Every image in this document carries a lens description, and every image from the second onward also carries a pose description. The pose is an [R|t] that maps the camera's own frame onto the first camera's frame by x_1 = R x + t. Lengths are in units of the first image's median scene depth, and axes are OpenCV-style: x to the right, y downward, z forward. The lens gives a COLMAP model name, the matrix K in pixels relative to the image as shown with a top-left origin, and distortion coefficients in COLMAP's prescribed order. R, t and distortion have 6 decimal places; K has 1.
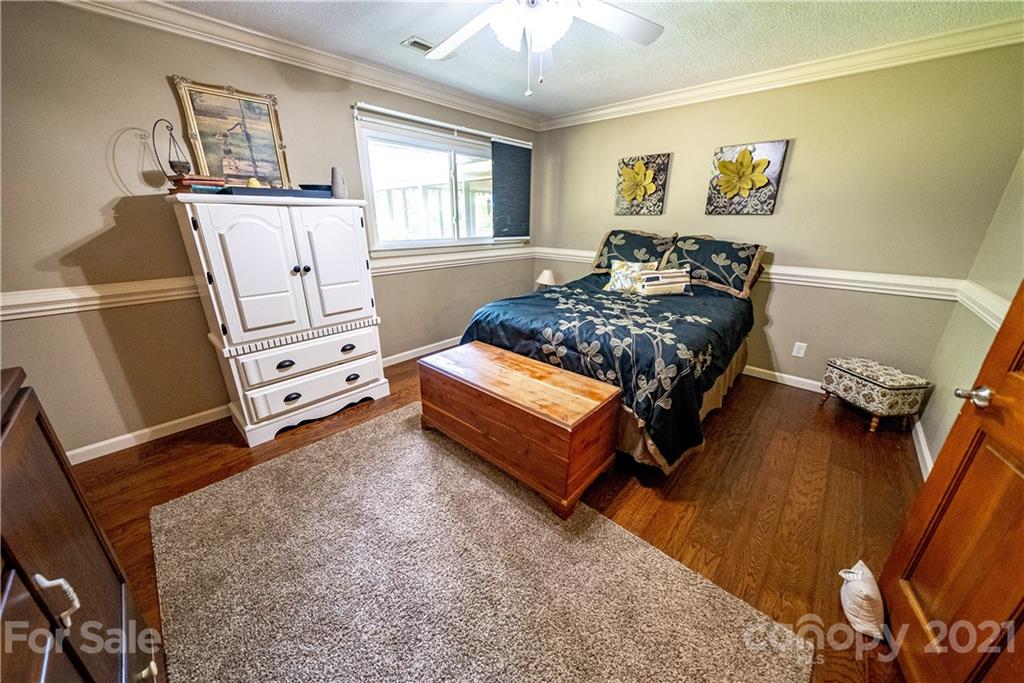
lens RADIAL K [[352.8, 0, 512.0], [0, 352.8, 341.5], [0, 0, 1]] dist [-0.005115, -0.000040]
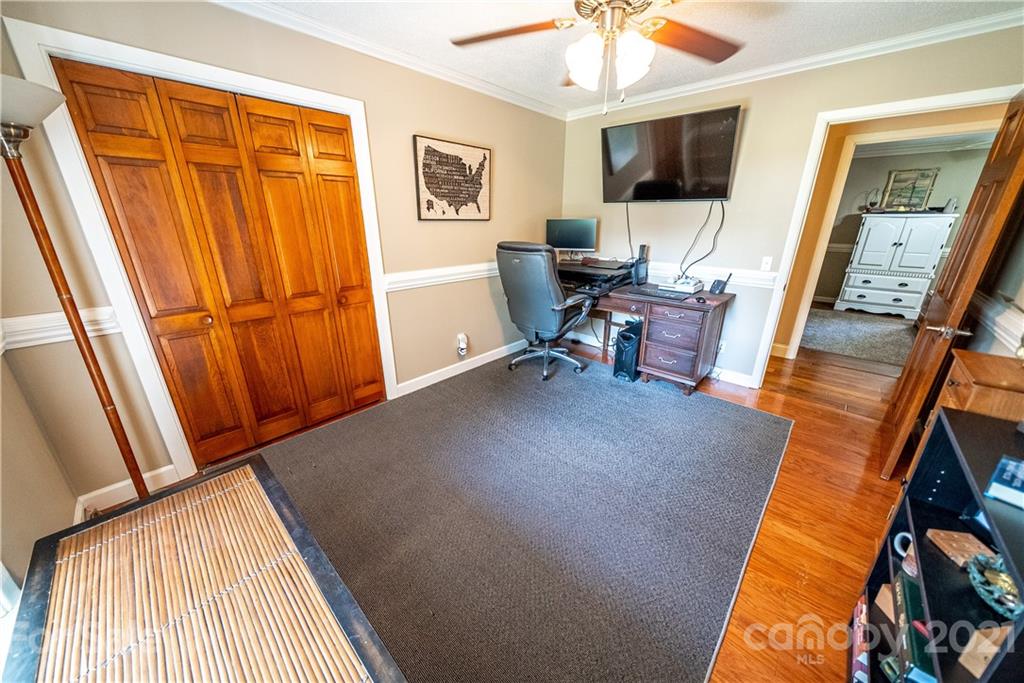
lens RADIAL K [[352.8, 0, 512.0], [0, 352.8, 341.5], [0, 0, 1]] dist [-0.005115, -0.000040]
pose [[-0.002456, 0.329170, -0.944267, 1.793914], [-0.334550, 0.889589, 0.310979, 0.497987], [0.942375, 0.316668, 0.107939, -1.452494]]
